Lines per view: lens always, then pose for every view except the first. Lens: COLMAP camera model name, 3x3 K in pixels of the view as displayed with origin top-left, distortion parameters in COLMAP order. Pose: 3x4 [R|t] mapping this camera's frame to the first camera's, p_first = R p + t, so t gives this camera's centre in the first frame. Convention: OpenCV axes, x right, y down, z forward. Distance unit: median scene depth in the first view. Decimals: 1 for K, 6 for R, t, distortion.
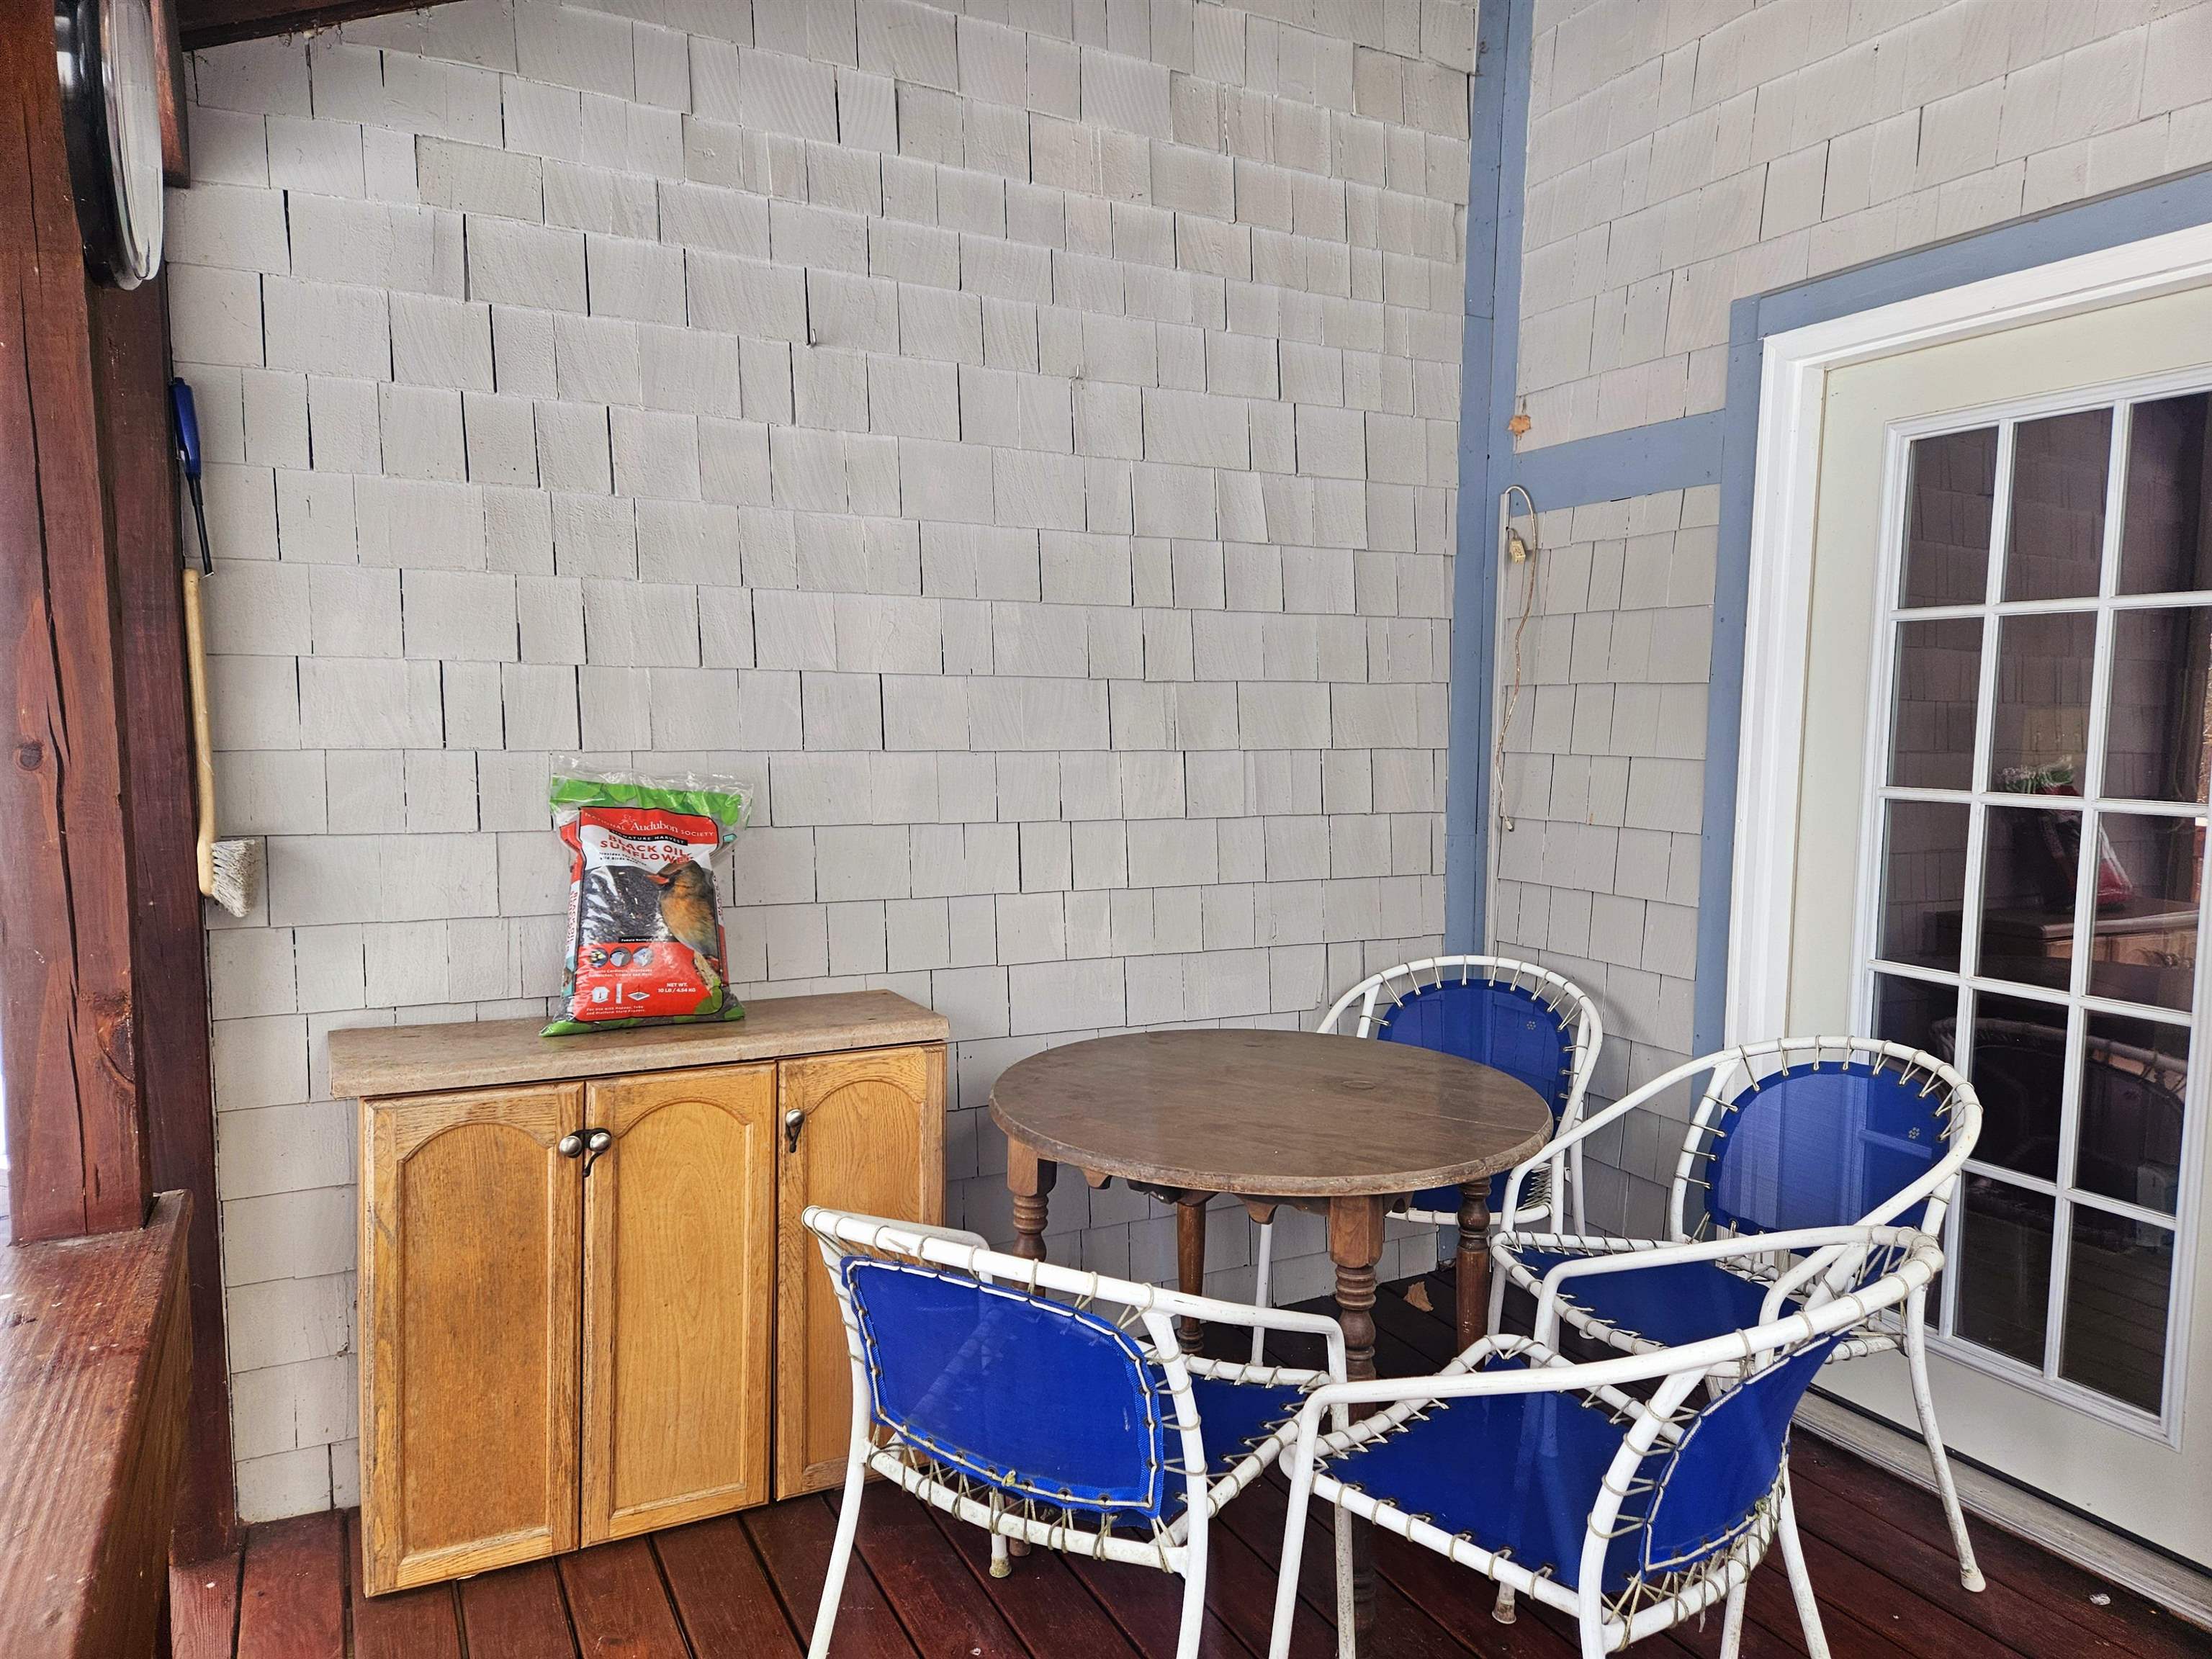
lens RADIAL K [[1471.4, 0, 1097.9], [0, 1471.4, 817.1], [0, 0, 1]] dist [0.092133, -0.083677]
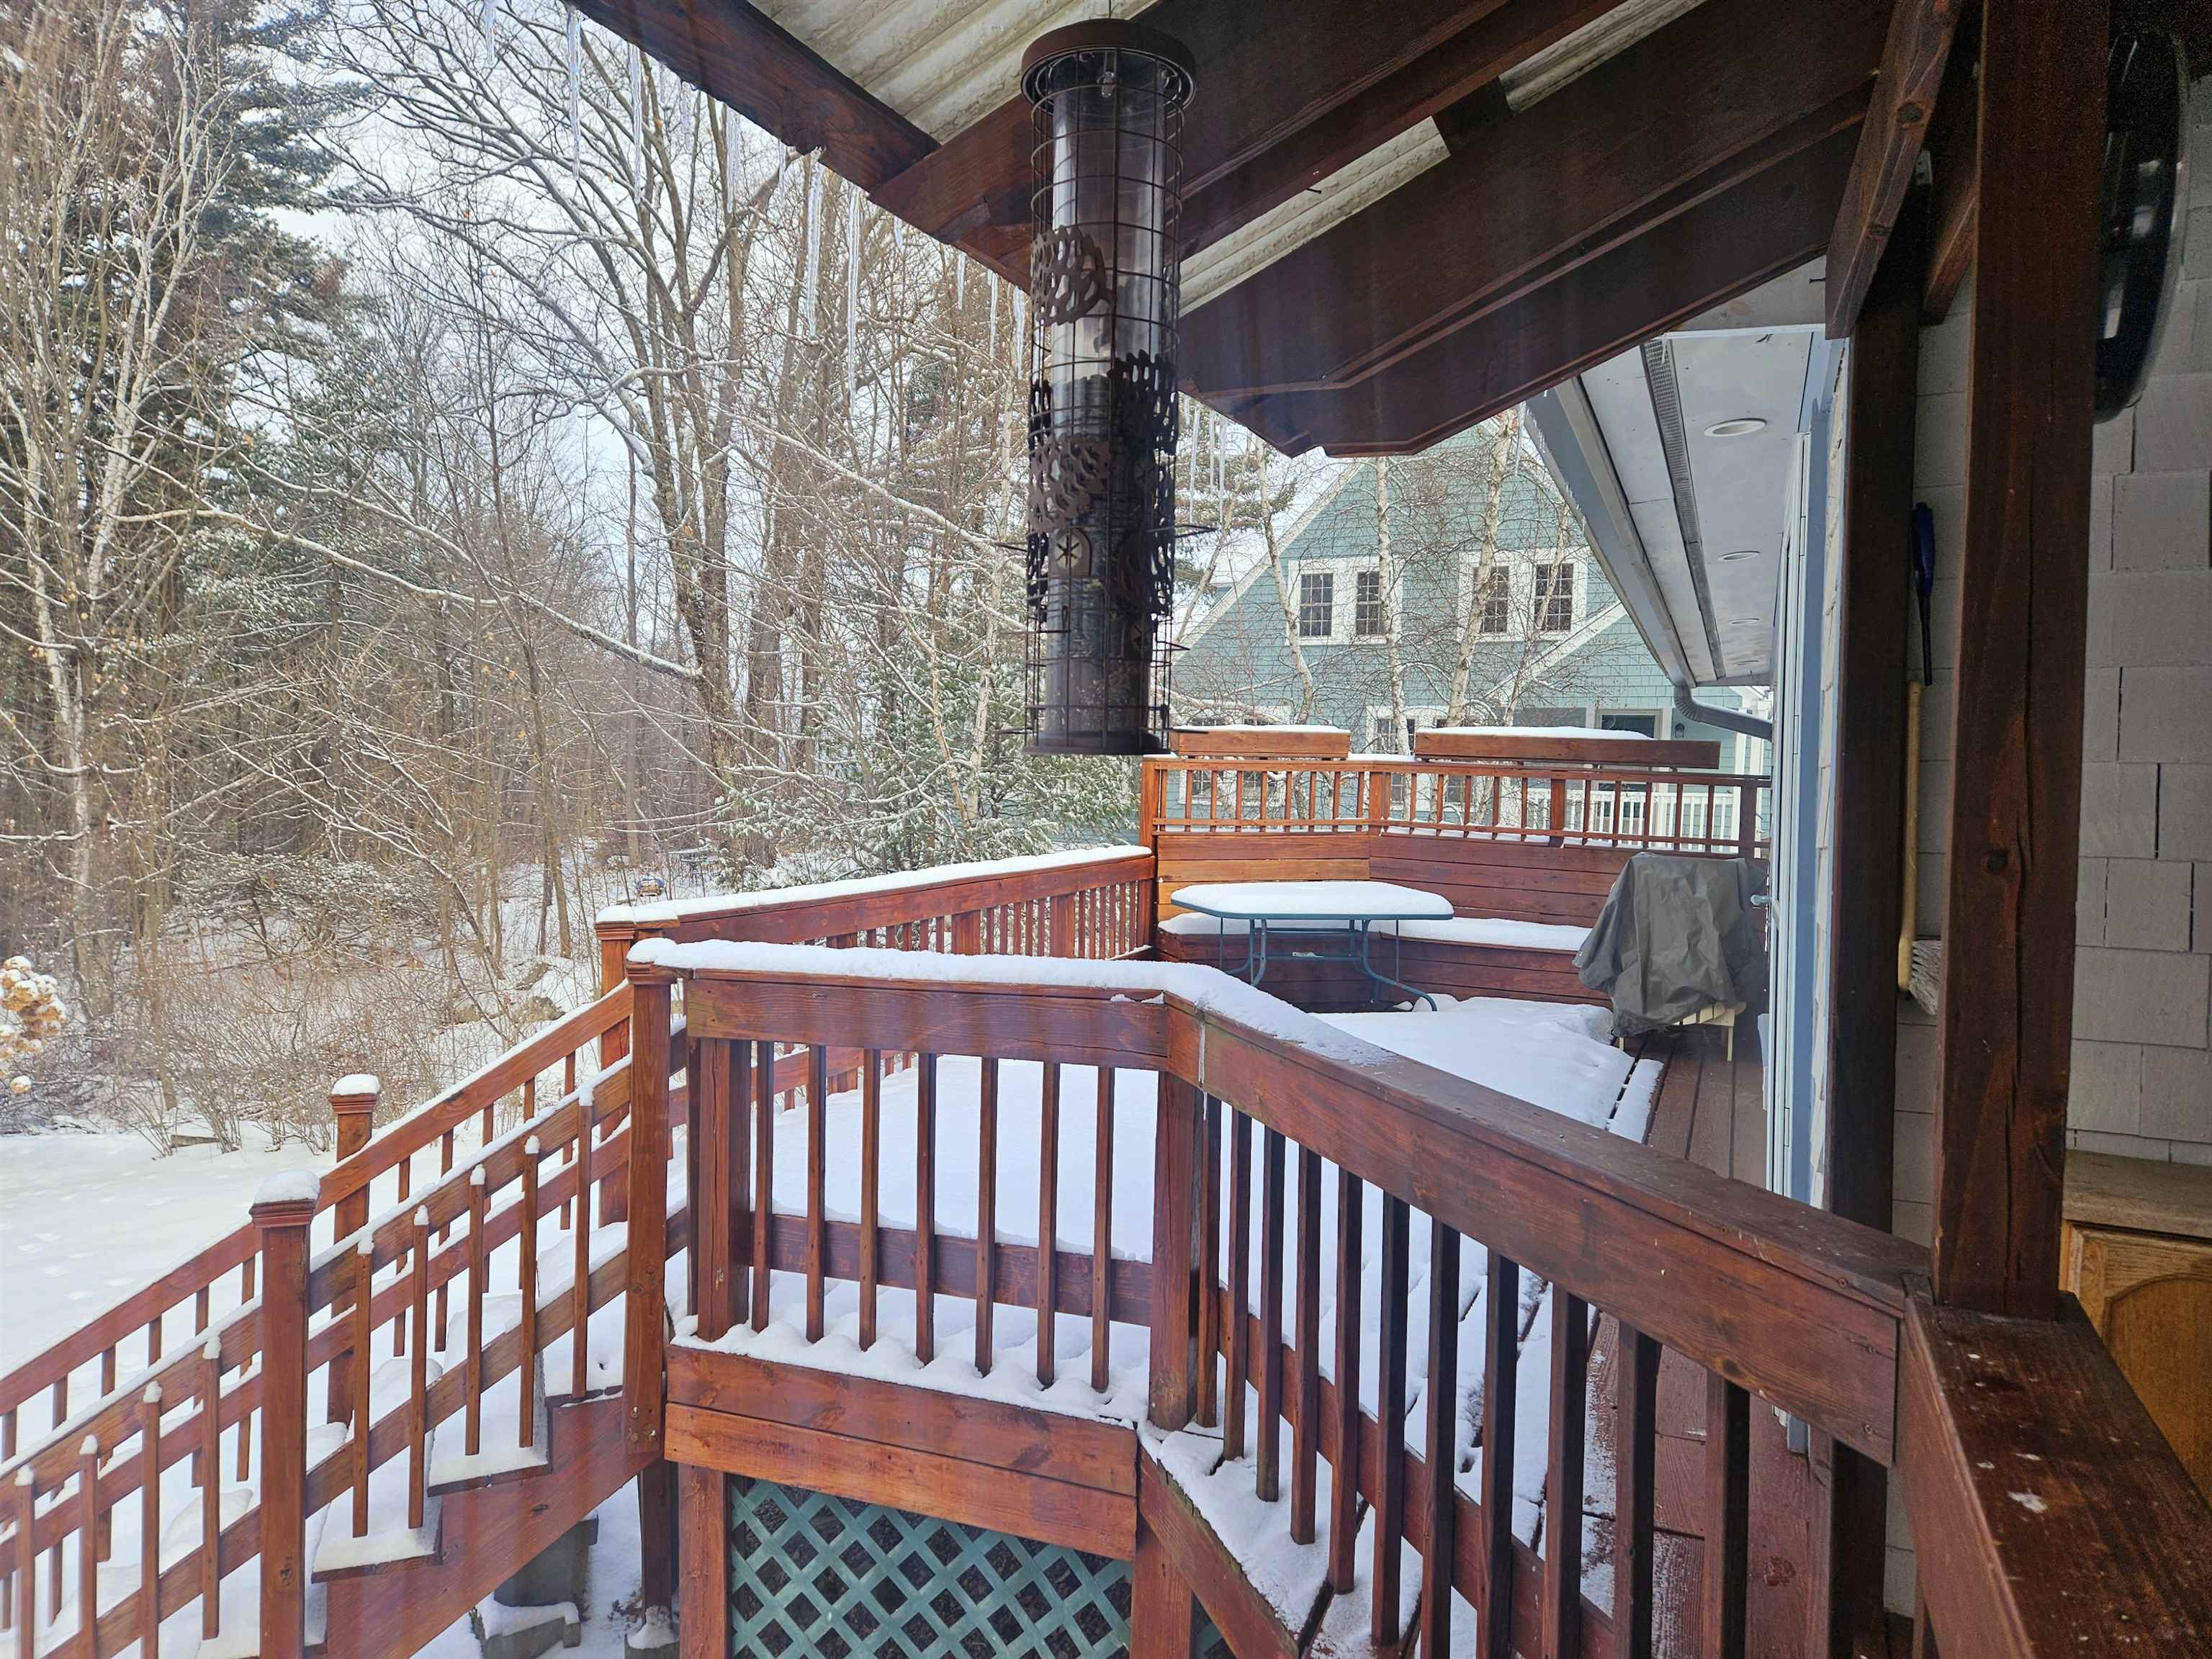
lens RADIAL K [[1471.4, 0, 1097.9], [0, 1471.4, 817.1], [0, 0, 1]] dist [0.092133, -0.083677]
pose [[0.620104, 0.015788, -0.784361, -0.116594], [-0.066411, 0.997265, -0.032430, 0.002579], [0.781704, 0.072200, 0.619456, -0.087142]]
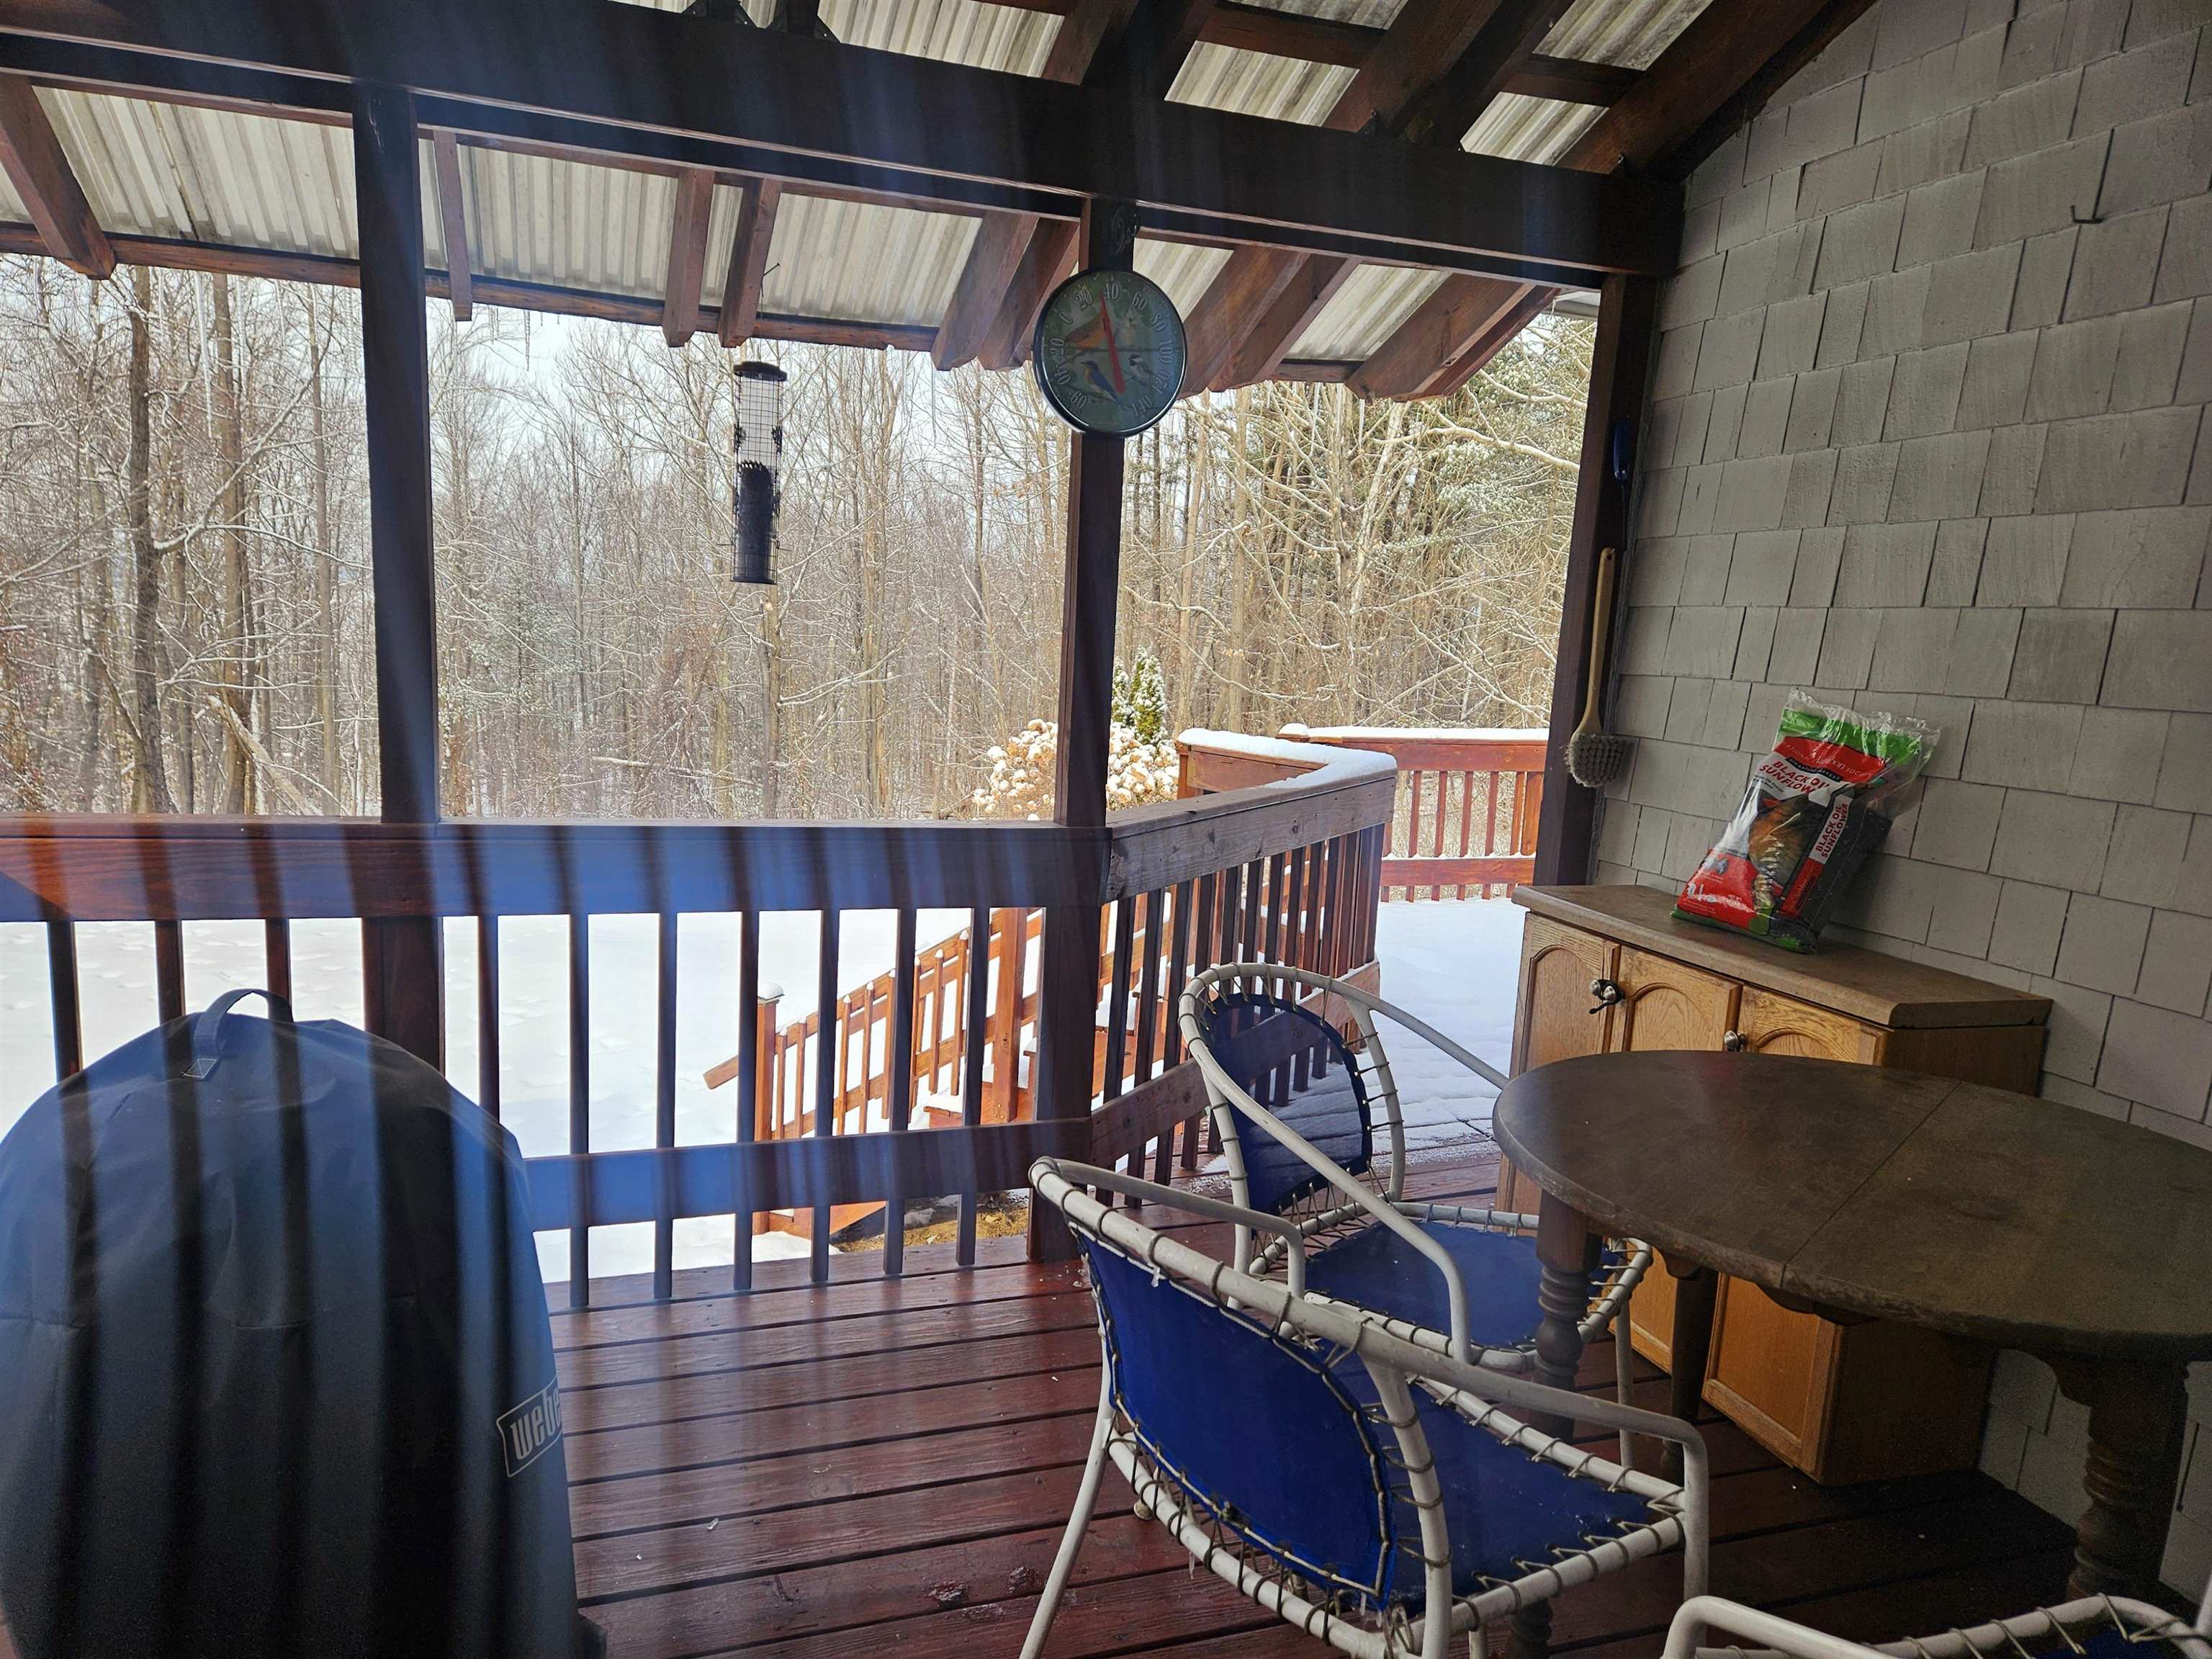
lens RADIAL K [[1471.4, 0, 1097.9], [0, 1471.4, 817.1], [0, 0, 1]] dist [0.092133, -0.083677]
pose [[-0.121562, 0.105436, -0.986968, 0.822248], [-0.130913, 0.983953, 0.121238, -0.015658], [0.983913, 0.143944, -0.105808, 0.631341]]
